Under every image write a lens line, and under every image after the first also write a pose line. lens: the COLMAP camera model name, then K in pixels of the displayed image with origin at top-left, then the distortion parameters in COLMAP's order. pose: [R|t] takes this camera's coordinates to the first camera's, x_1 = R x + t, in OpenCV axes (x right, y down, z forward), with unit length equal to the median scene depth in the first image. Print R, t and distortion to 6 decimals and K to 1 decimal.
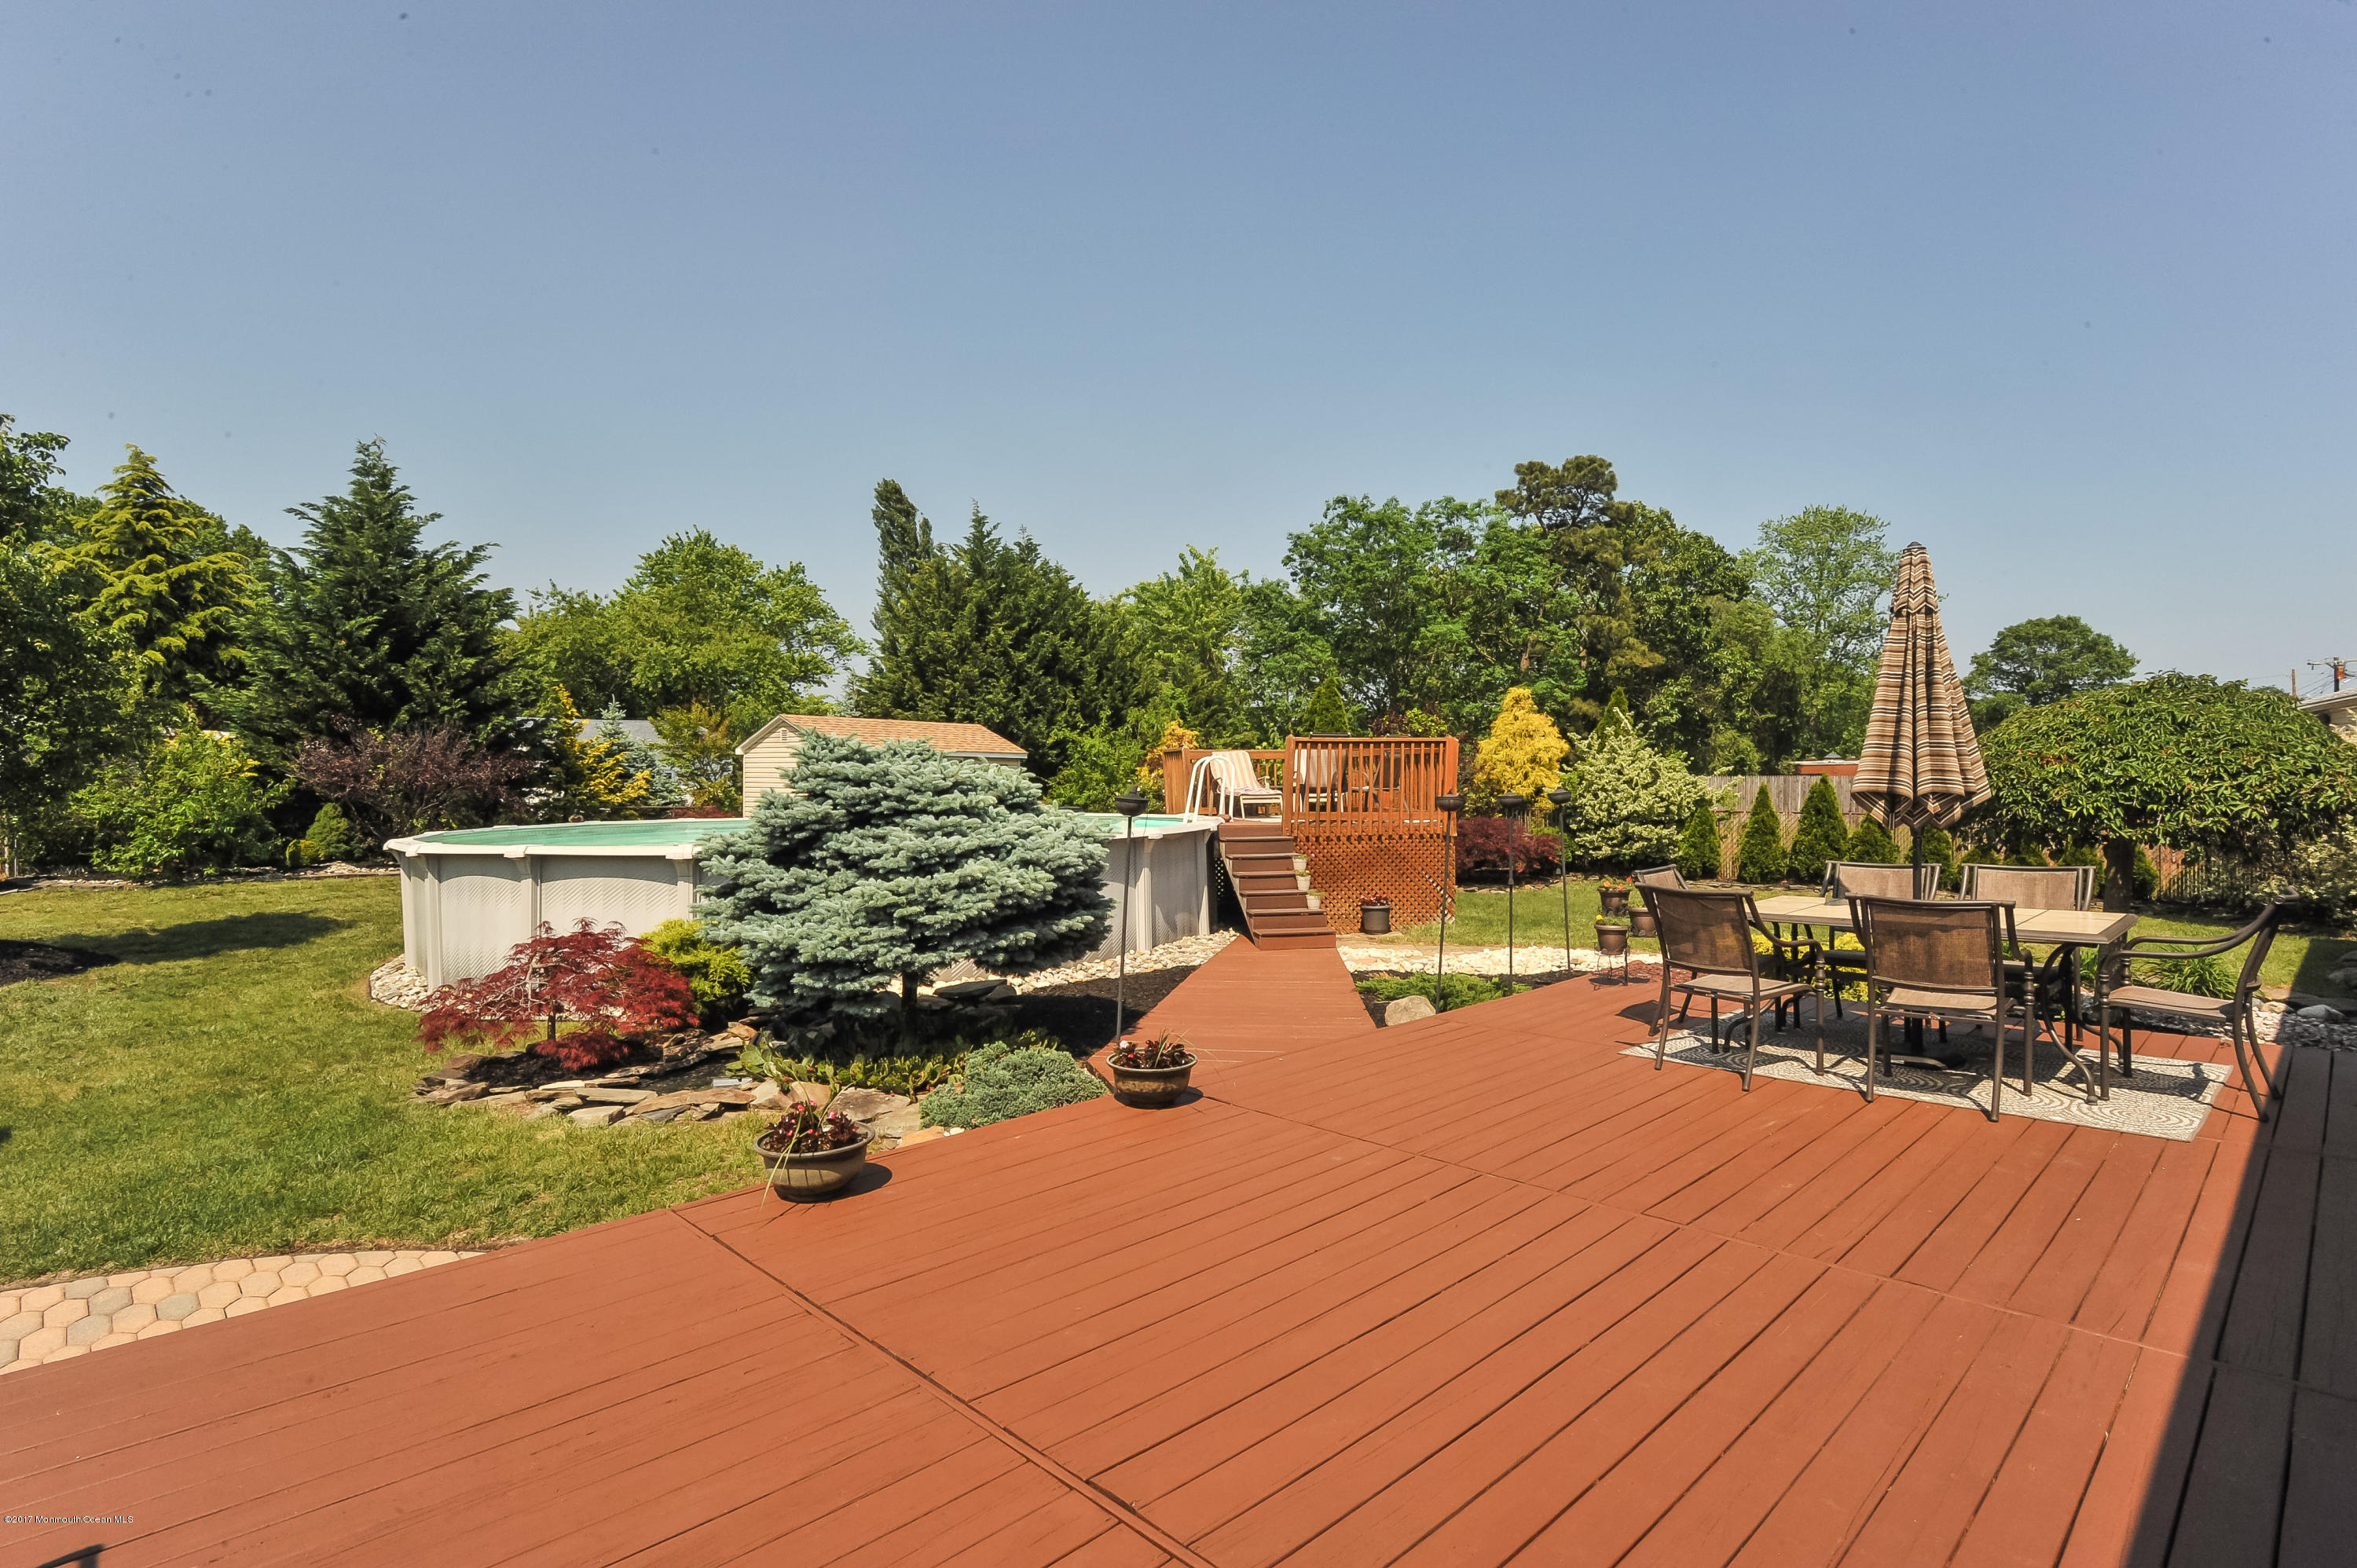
lens RADIAL K [[1161.6, 0, 1180.7], [0, 1161.6, 779.4], [0, 0, 1]] dist [-0.017605, 0.000239]
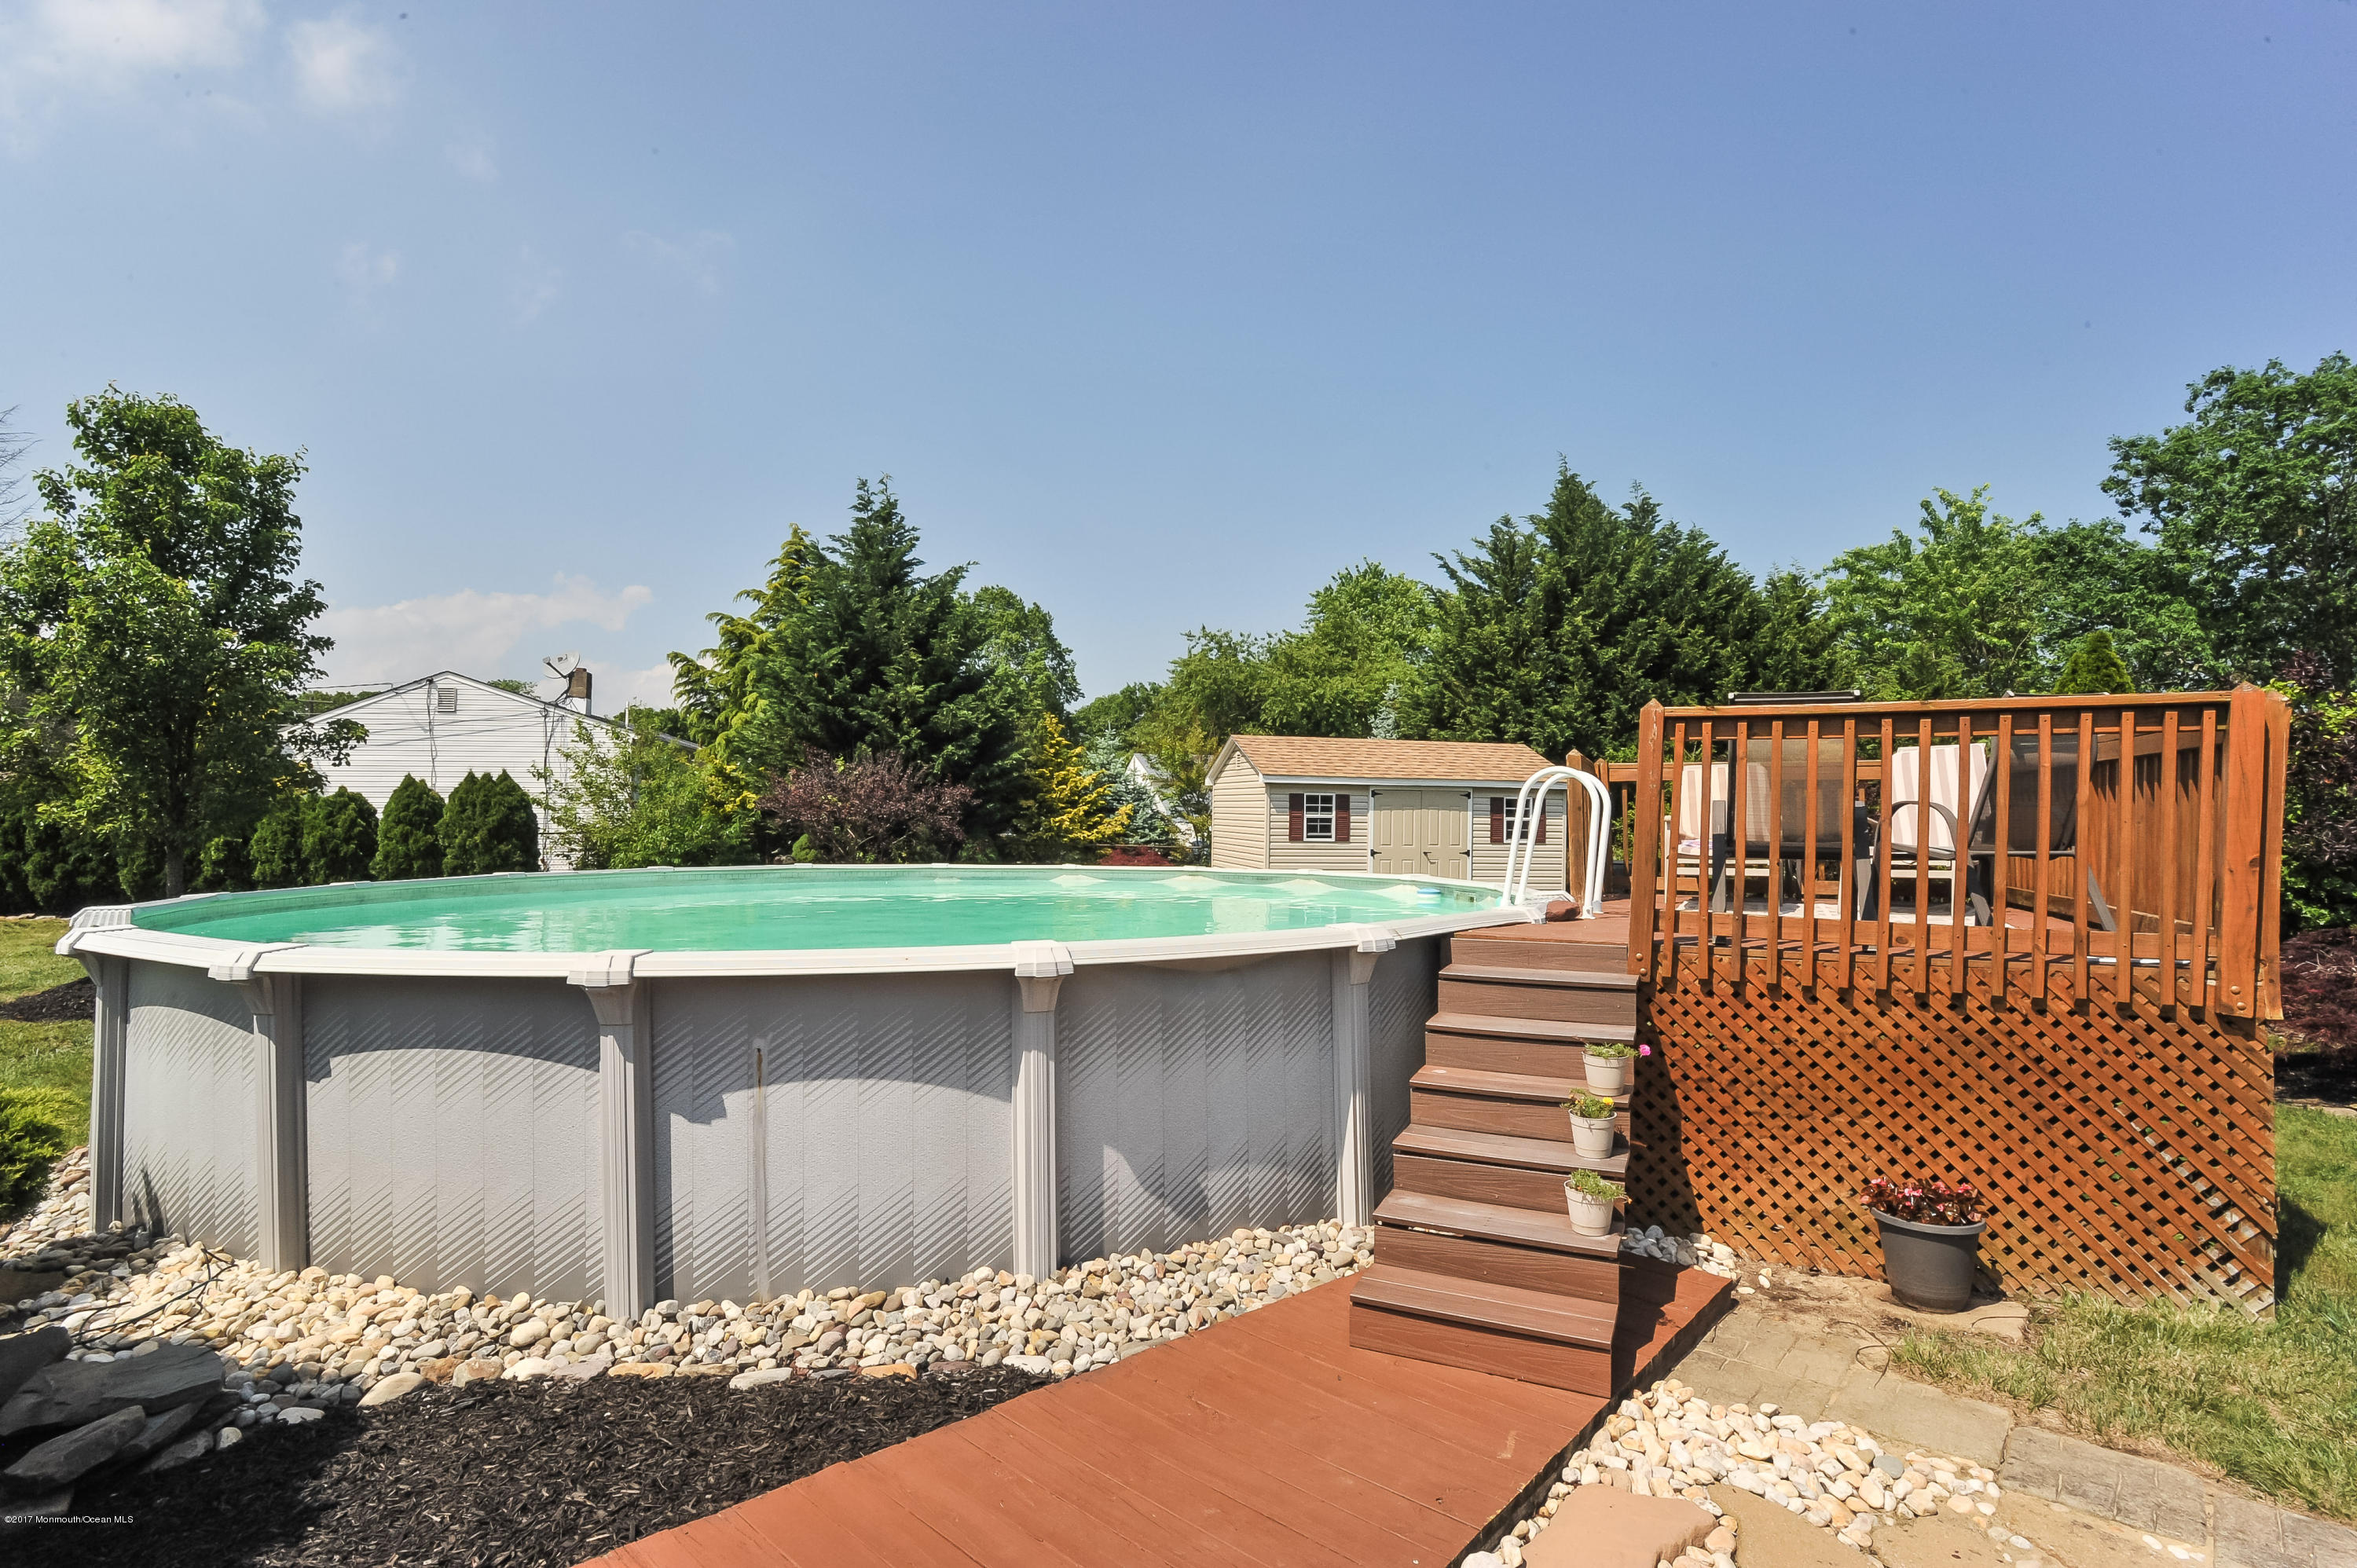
lens RADIAL K [[1148.1, 0, 1176.8], [0, 1148.1, 783.5], [0, 0, 1]] dist [-0.018491, -0.000556]
pose [[0.794073, -0.007130, -0.607781, 0.111600], [-0.011901, 0.999557, -0.027276, -0.000391], [0.607706, 0.028892, 0.793636, 0.353513]]
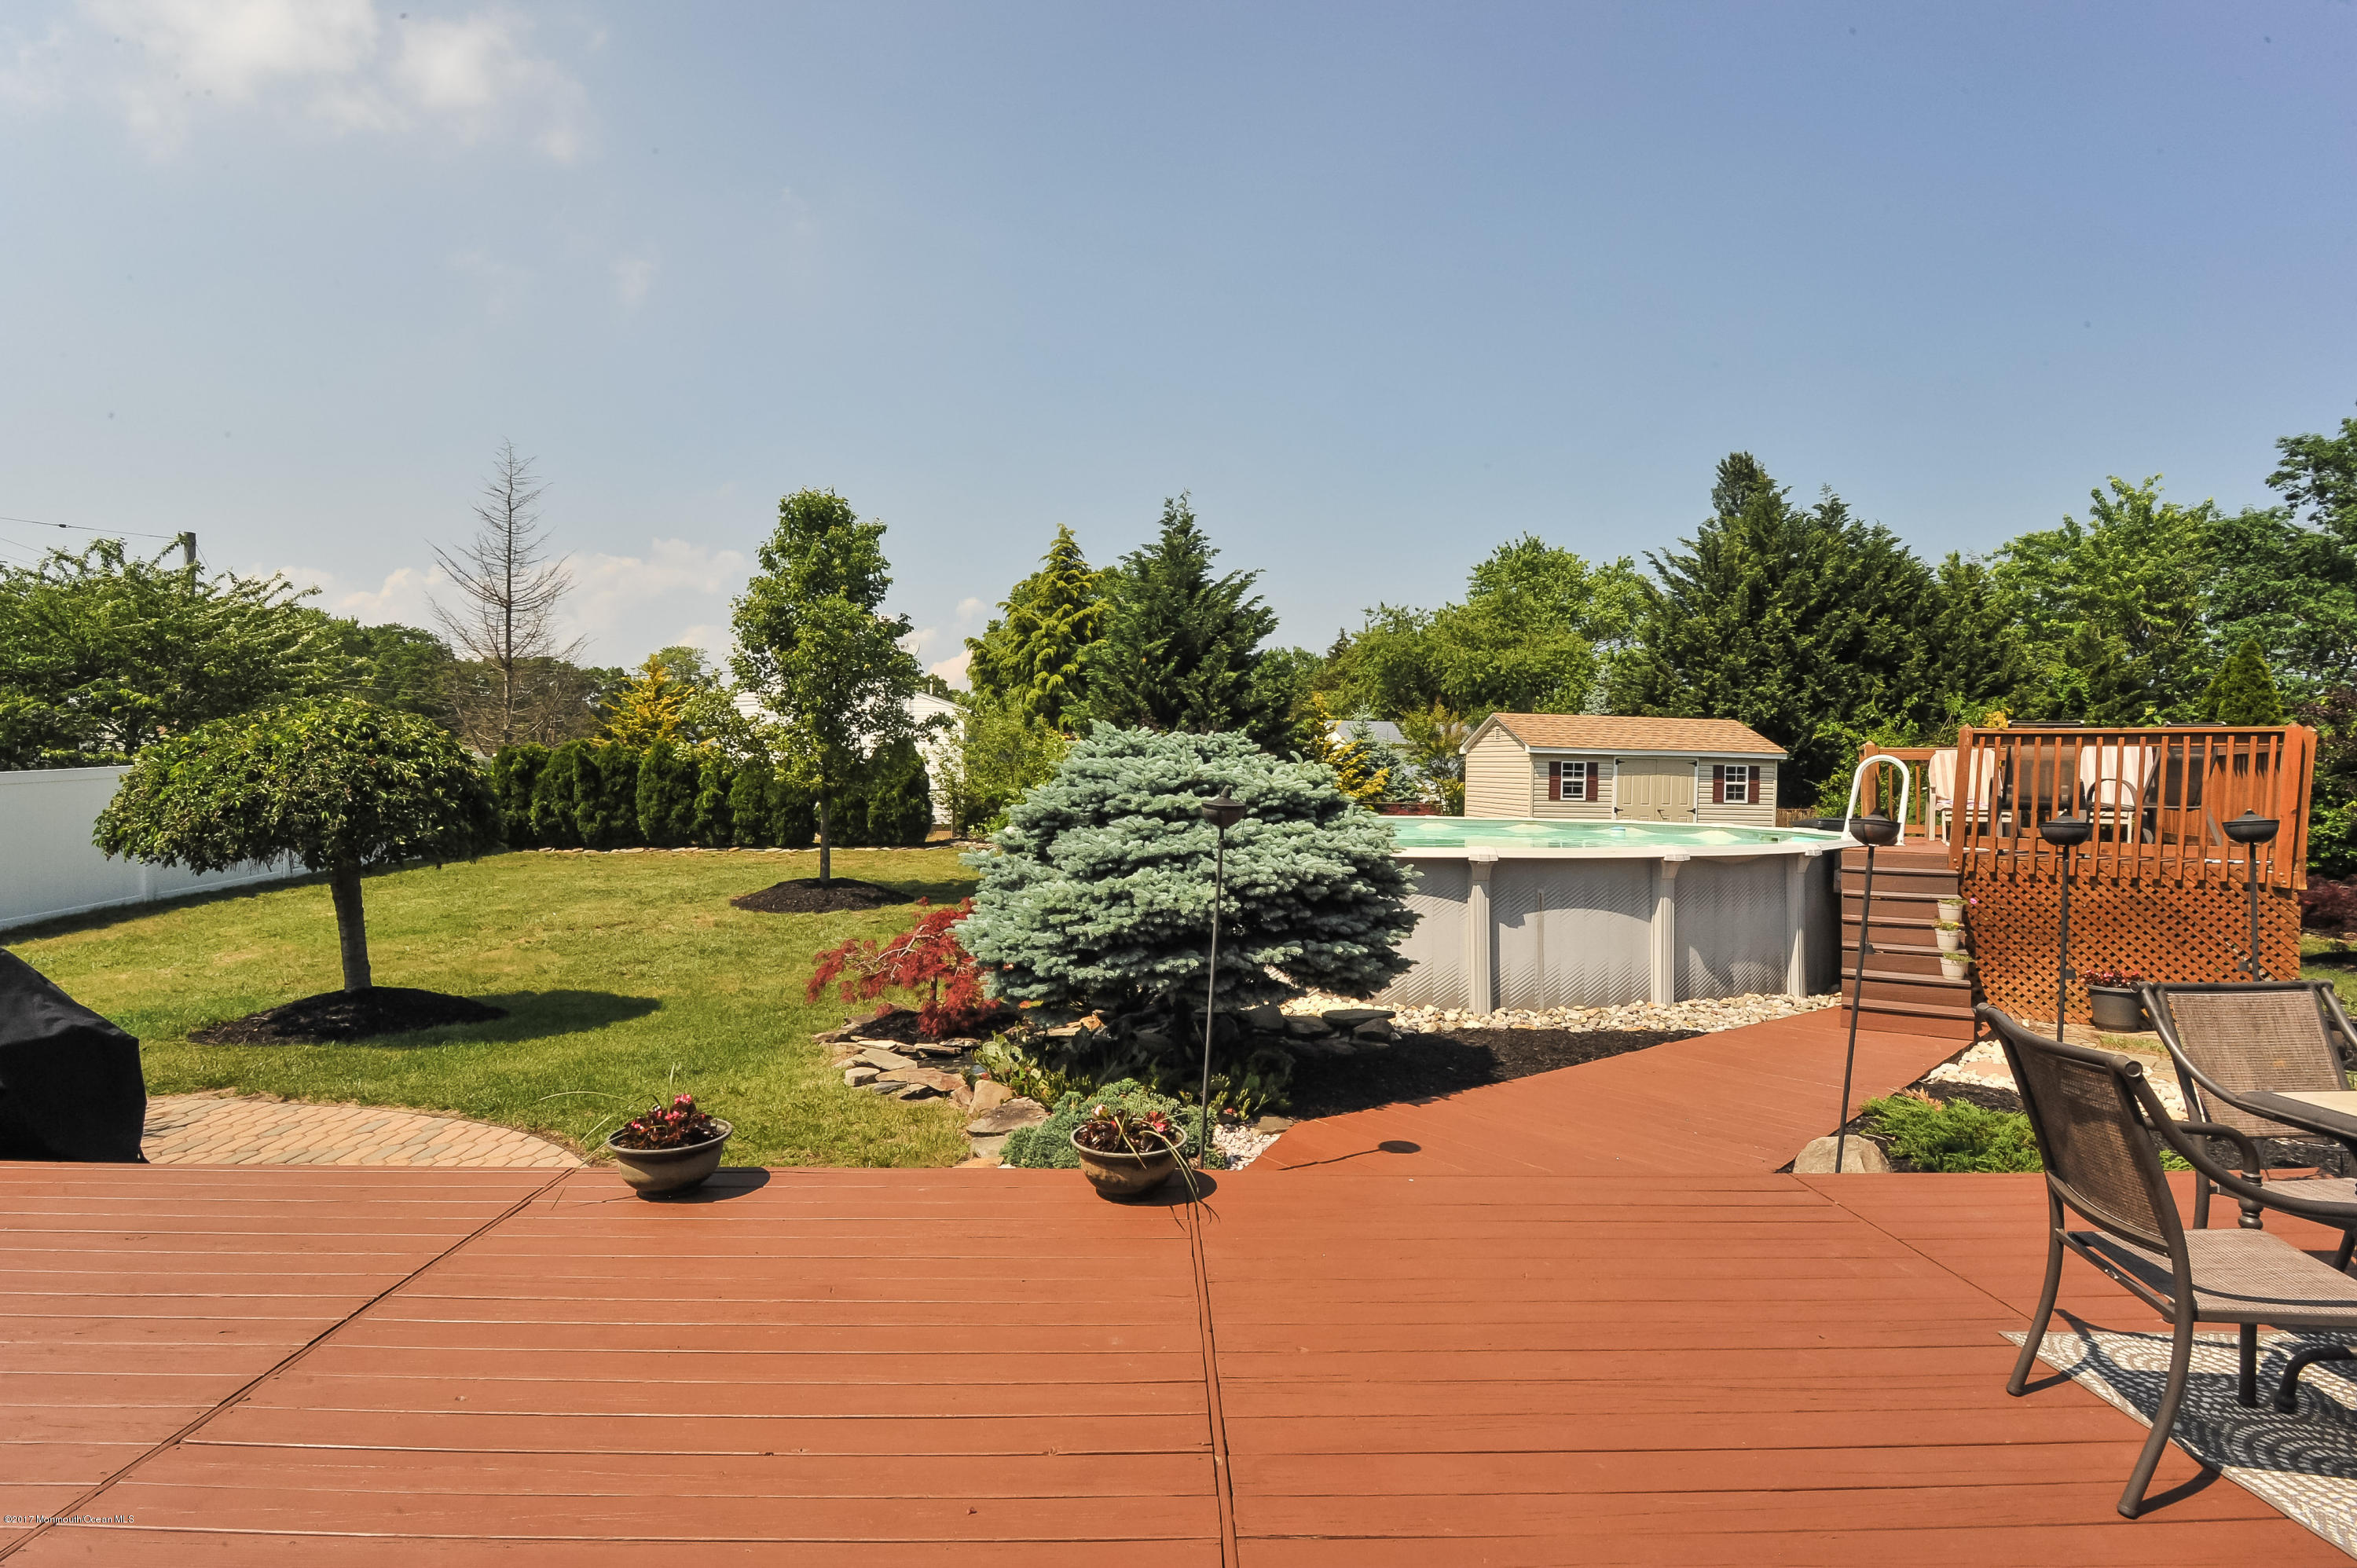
lens RADIAL K [[1148.1, 0, 1176.8], [0, 1148.1, 783.5], [0, 0, 1]] dist [-0.018491, -0.000556]
pose [[0.737148, 0.019310, -0.675455, 0.117988], [-0.017321, 0.999803, 0.009679, -0.001125], [0.675509, 0.004565, 0.737338, 0.103233]]
